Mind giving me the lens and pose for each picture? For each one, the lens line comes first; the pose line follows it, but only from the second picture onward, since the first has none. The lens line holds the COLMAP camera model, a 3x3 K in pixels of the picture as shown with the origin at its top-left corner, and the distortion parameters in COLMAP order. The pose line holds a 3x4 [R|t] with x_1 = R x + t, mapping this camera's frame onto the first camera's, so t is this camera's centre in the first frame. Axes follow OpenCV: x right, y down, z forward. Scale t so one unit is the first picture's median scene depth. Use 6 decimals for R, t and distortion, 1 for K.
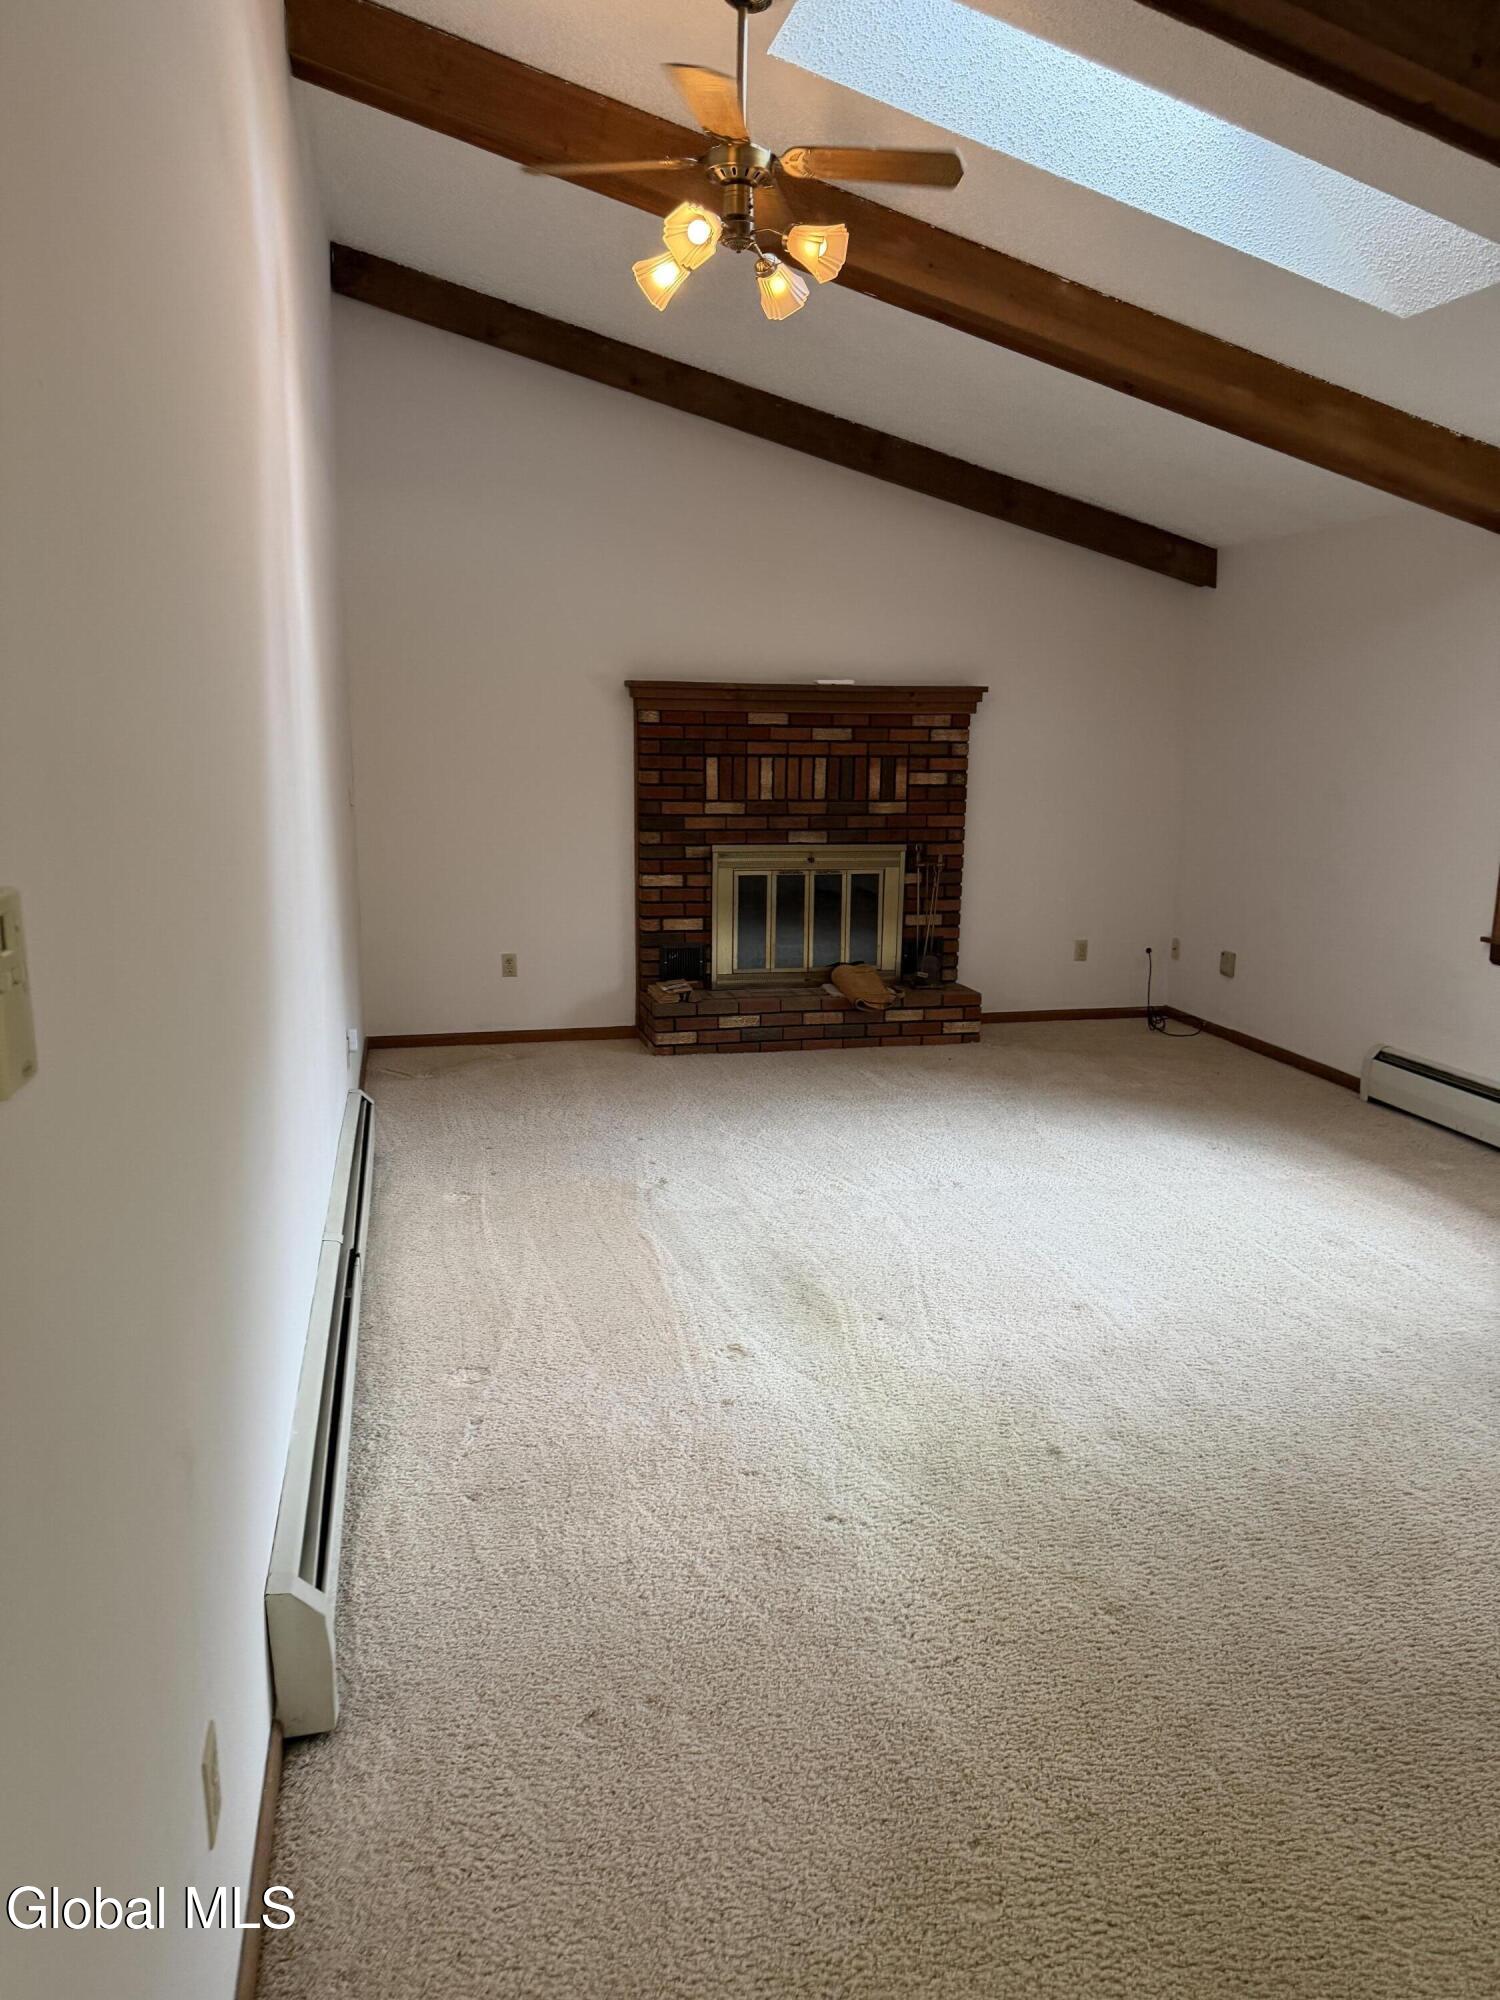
lens RADIAL K [[1423.3, 0, 750.0], [0, 1423.3, 1000.0], [0, 0, 1]] dist [0.061441, -0.000408]
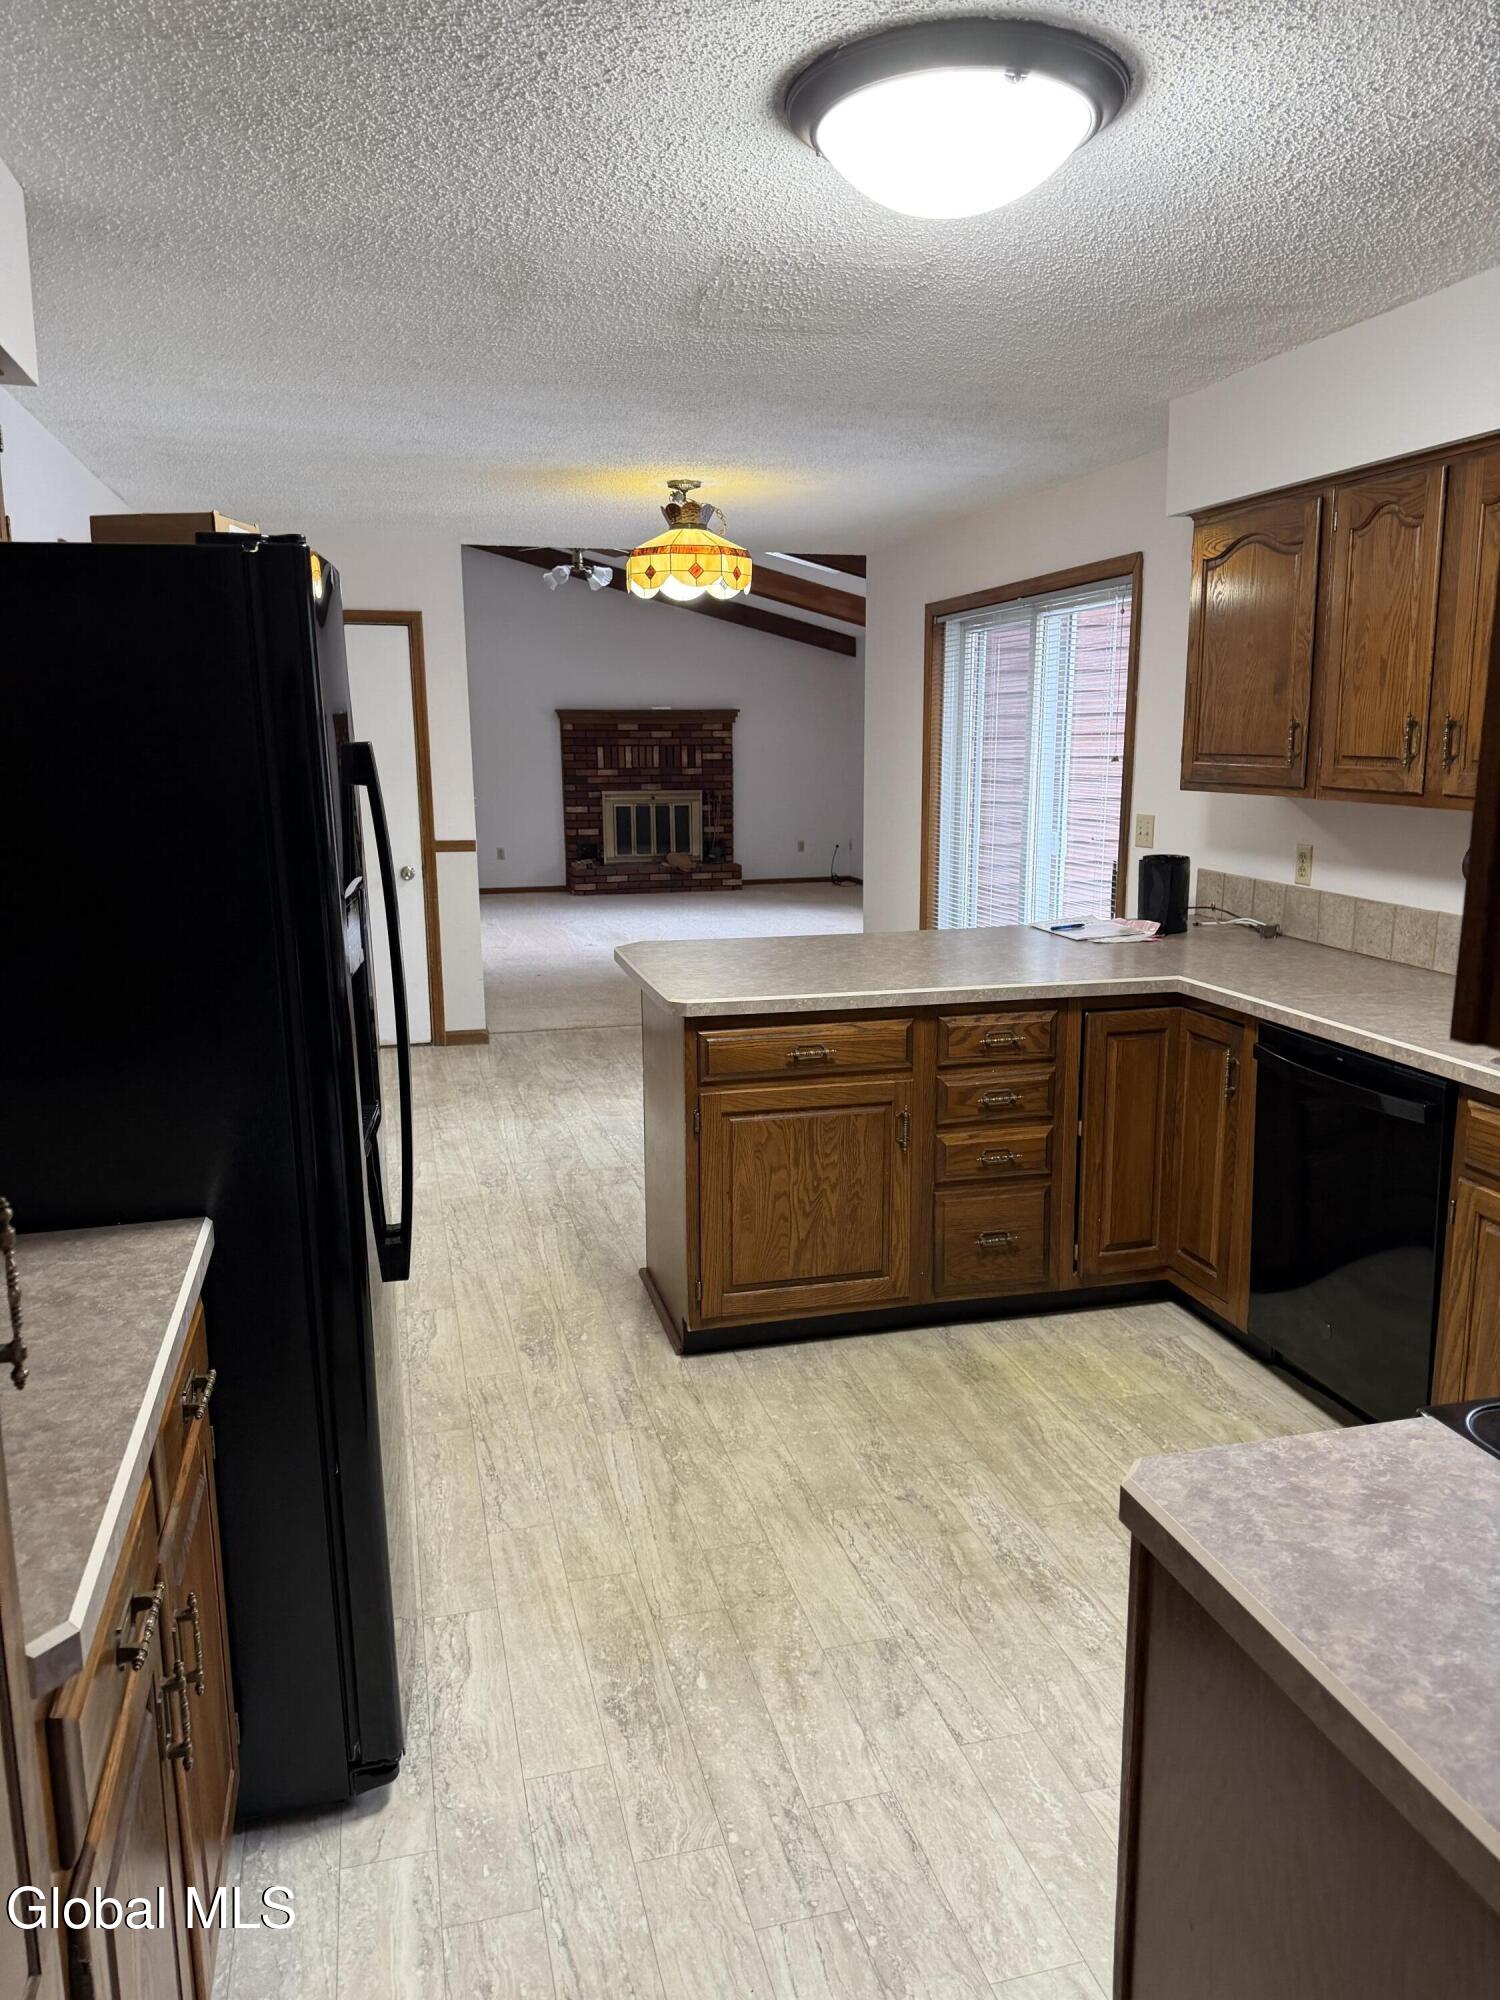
lens RADIAL K [[1423.3, 0, 750.0], [0, 1423.3, 1000.0], [0, 0, 1]] dist [0.061441, -0.000408]
pose [[0.999525, -0.023890, 0.019455, 0.132491], [0.024108, 0.999648, -0.011089, 0.206742], [-0.019183, 0.011553, 0.999749, -0.975610]]
